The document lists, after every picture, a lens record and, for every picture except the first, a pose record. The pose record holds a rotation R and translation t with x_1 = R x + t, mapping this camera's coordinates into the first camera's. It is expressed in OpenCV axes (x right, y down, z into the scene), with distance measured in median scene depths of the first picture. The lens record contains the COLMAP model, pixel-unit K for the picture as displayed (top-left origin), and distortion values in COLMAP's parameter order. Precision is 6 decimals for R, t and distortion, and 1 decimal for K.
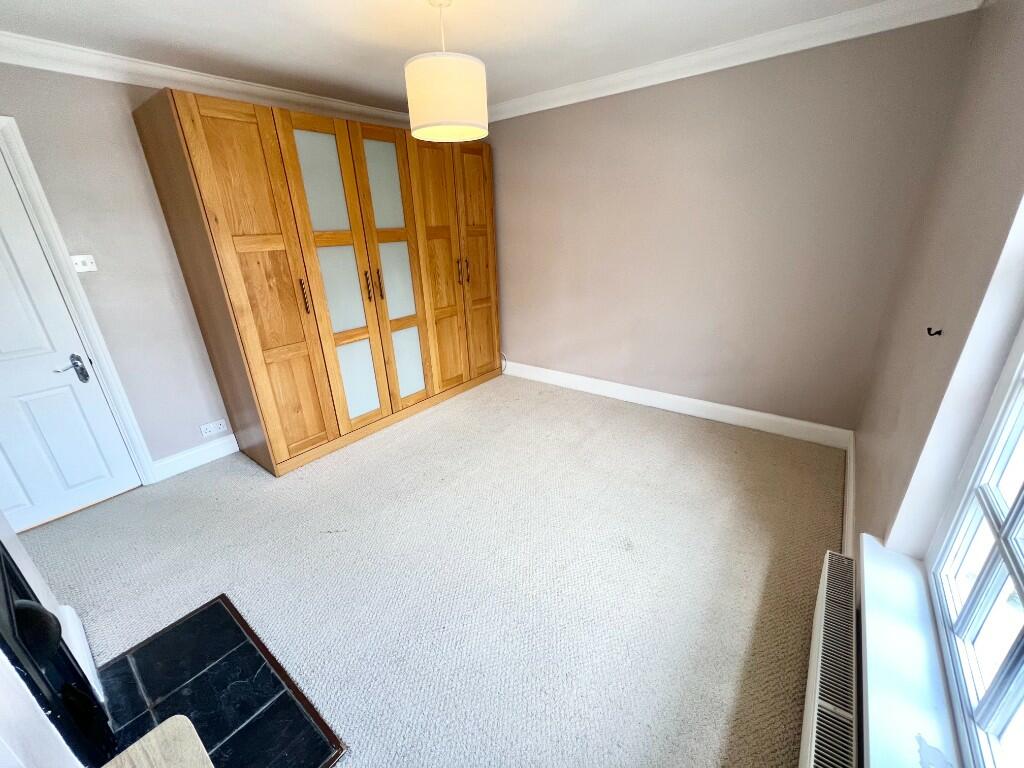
lens RADIAL K [[409.3, 0, 511.8], [0, 409.3, 382.9], [0, 0, 1]] dist [-0.004621, 0.000872]
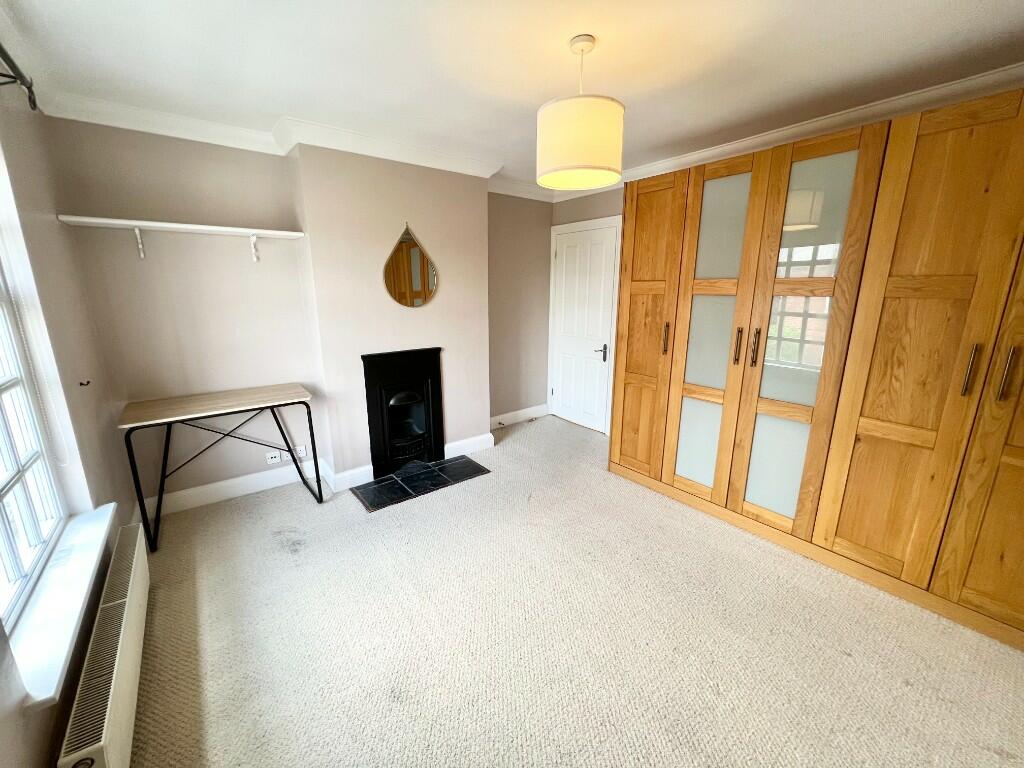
lens RADIAL K [[409.3, 0, 511.8], [0, 409.3, 382.9], [0, 0, 1]] dist [-0.004621, 0.000872]
pose [[-0.249478, 0.257671, -0.933470, 0.542184], [-0.340615, 0.879003, 0.333669, -0.291403], [0.906500, 0.401197, -0.131525, 0.735231]]
